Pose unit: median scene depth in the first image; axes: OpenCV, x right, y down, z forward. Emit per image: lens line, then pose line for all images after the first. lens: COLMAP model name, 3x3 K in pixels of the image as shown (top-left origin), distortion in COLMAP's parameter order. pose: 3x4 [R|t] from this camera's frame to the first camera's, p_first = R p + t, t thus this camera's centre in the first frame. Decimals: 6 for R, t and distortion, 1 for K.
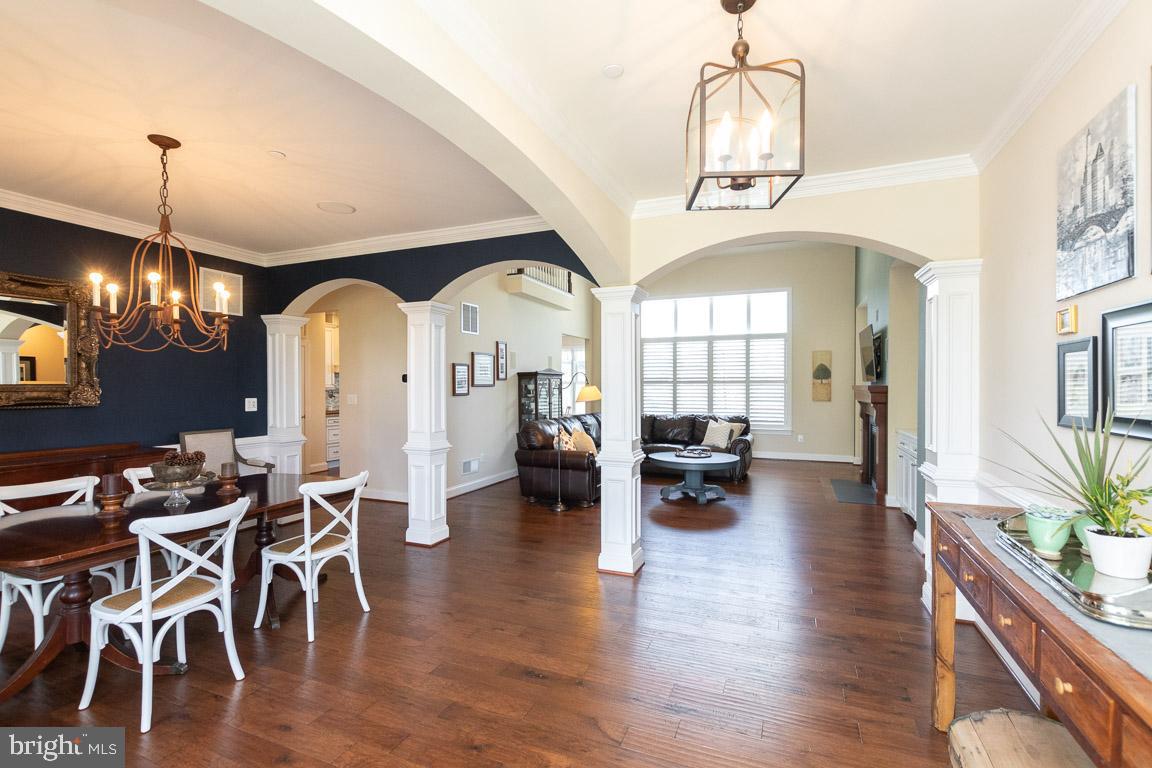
lens RADIAL K [[526.5, 0, 575.0], [0, 526.5, 388.5], [0, 0, 1]] dist [0.005113, -0.000140]
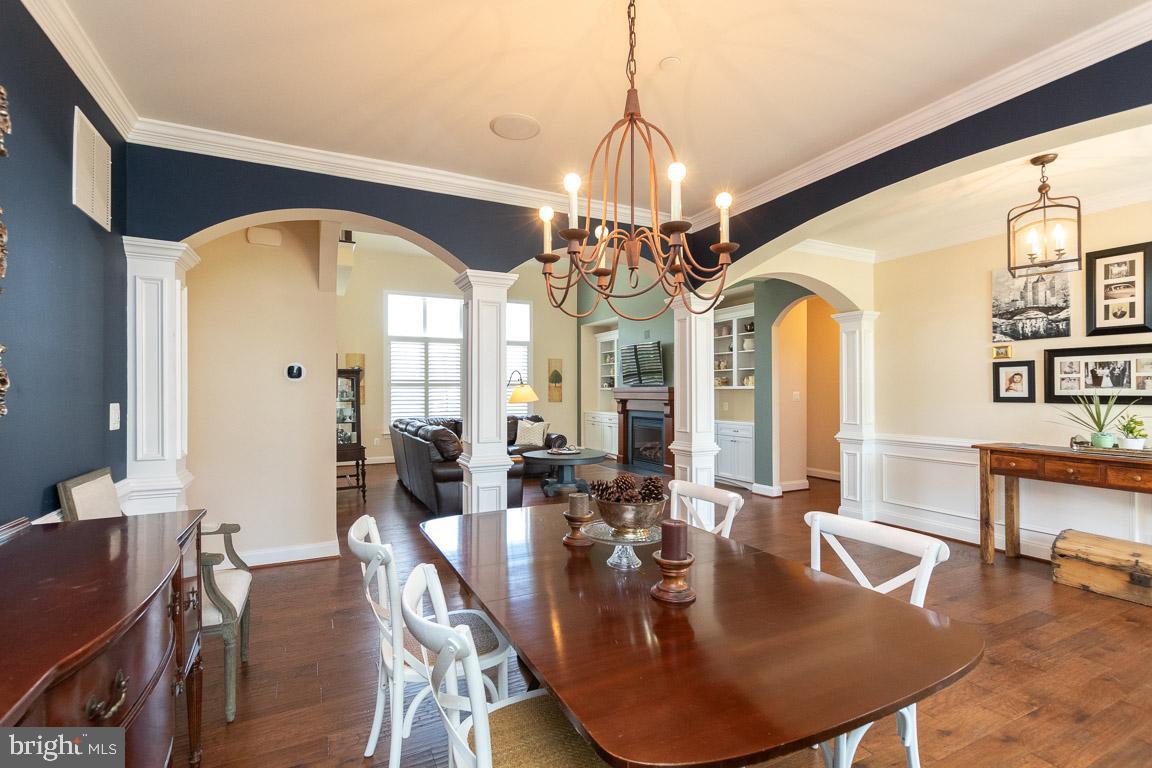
lens RADIAL K [[526.5, 0, 575.0], [0, 526.5, 388.5], [0, 0, 1]] dist [0.005113, -0.000140]
pose [[0.651931, 0.003471, 0.758270, -0.790360], [0.005972, 0.999935, -0.009711, 0.012185], [-0.758255, 0.010860, 0.651868, 0.406716]]
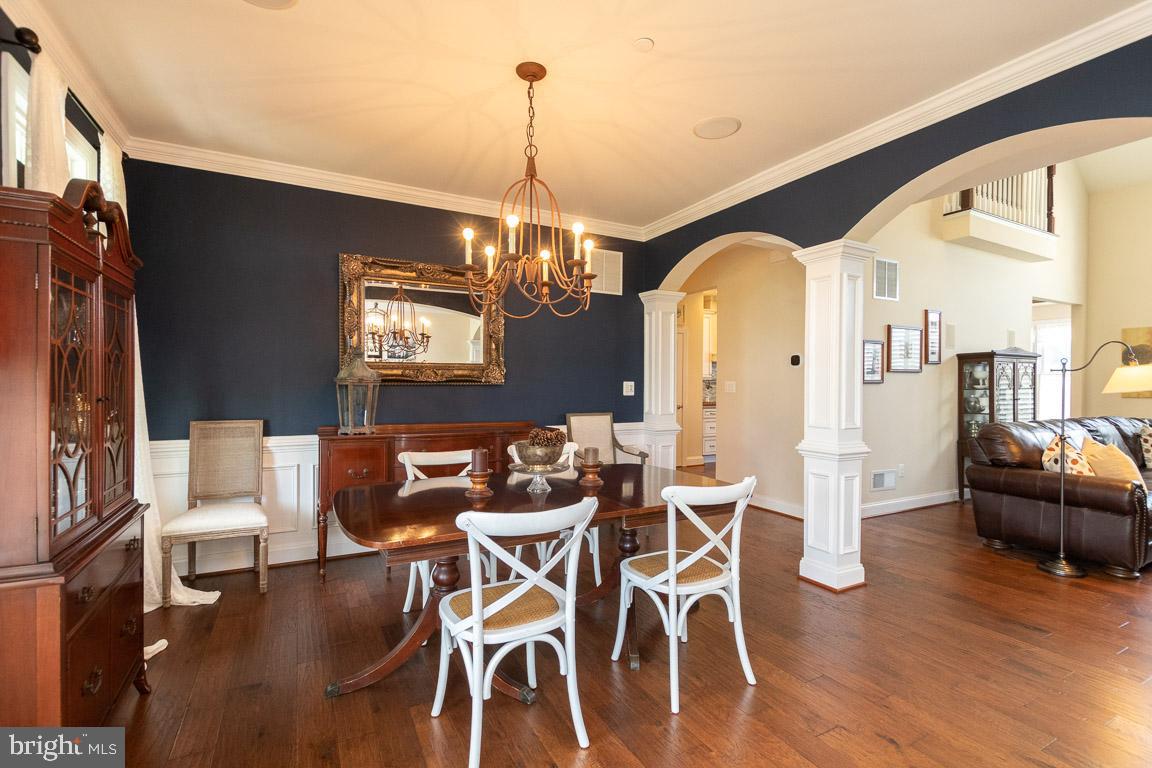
lens RADIAL K [[526.5, 0, 575.0], [0, 526.5, 388.5], [0, 0, 1]] dist [0.005113, -0.000140]
pose [[0.775600, 0.012012, -0.631110, -0.103232], [-0.010720, 0.999925, 0.005857, 0.029186], [0.631133, 0.002223, 0.775671, 0.231289]]
